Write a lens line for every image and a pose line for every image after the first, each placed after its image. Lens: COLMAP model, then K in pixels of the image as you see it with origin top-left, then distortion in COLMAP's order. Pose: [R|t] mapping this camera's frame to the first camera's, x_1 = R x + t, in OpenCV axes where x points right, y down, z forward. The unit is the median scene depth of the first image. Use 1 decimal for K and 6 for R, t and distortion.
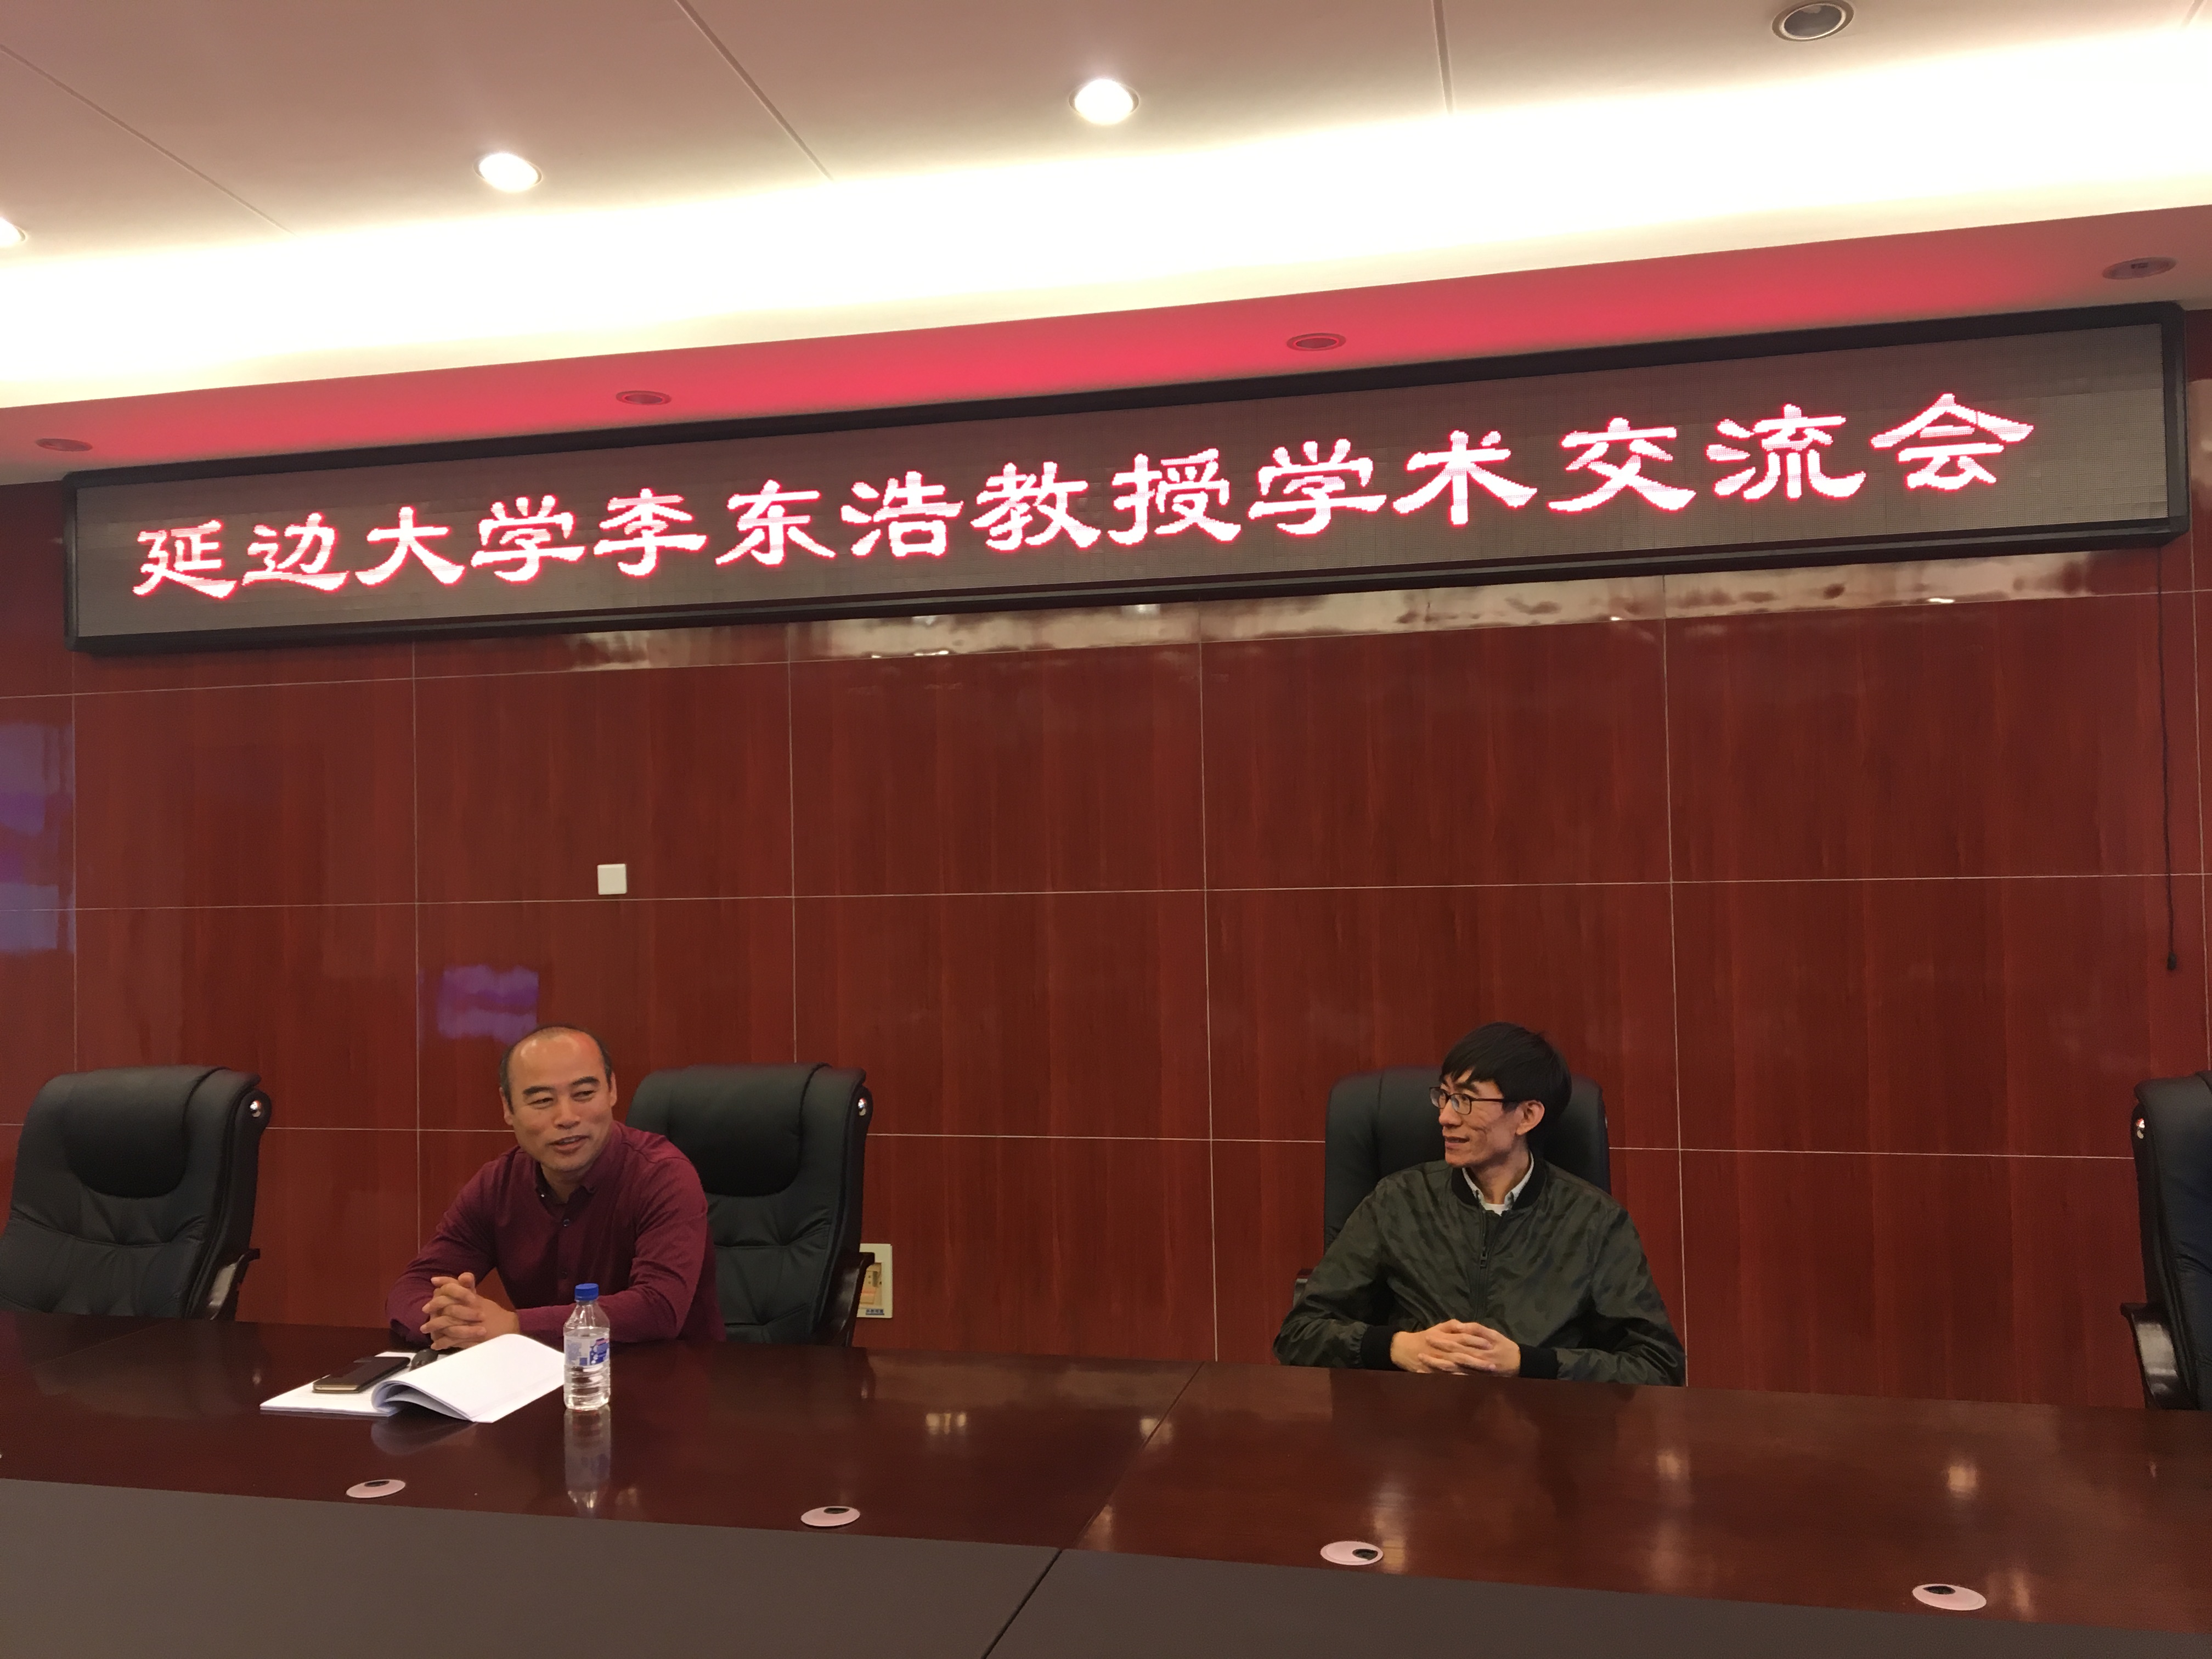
lens RADIAL K [[1928.6, 0, 1110.1], [0, 1928.6, 868.0], [0, 0, 1]] dist [0.175399, -0.321532]
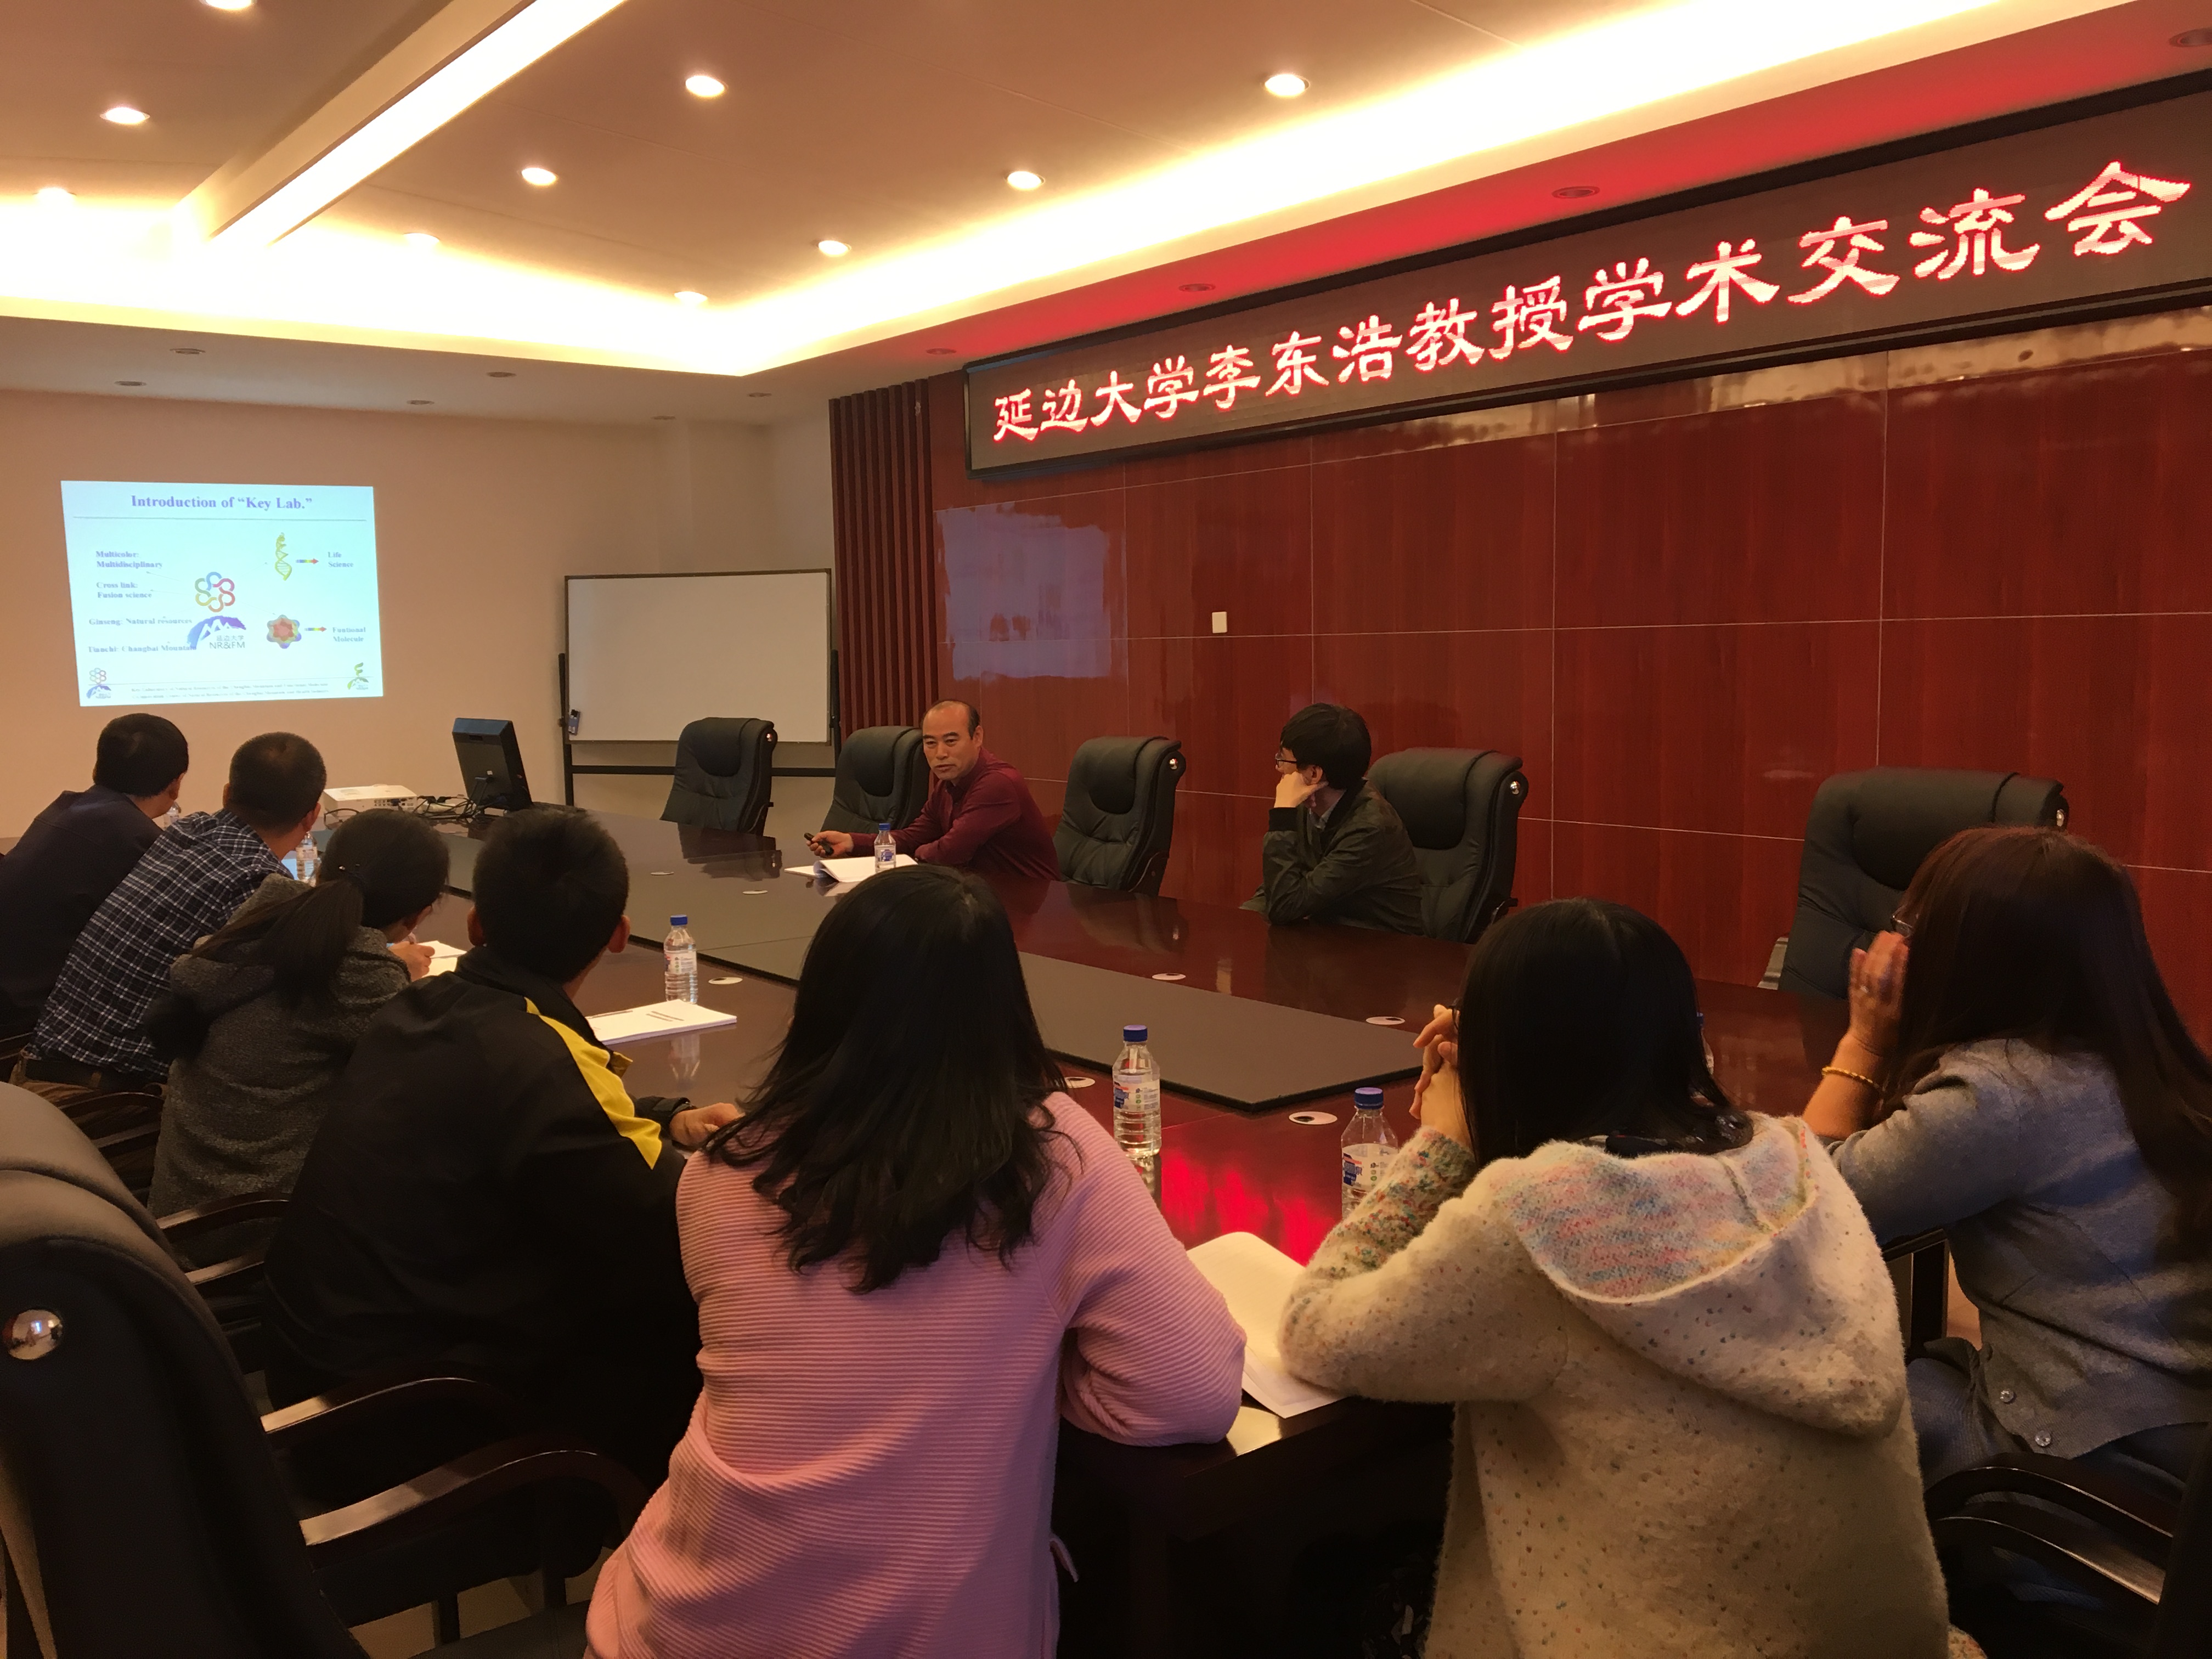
lens RADIAL K [[1904.6, 0, 1106.0], [0, 1904.6, 829.5], [0, 0, 1]] dist [0.139472, -0.146787]
pose [[0.786235, 0.063394, -0.614667, 0.615662], [0.011708, 0.993017, 0.117392, -0.009832], [0.617816, -0.099495, 0.780002, -0.195434]]
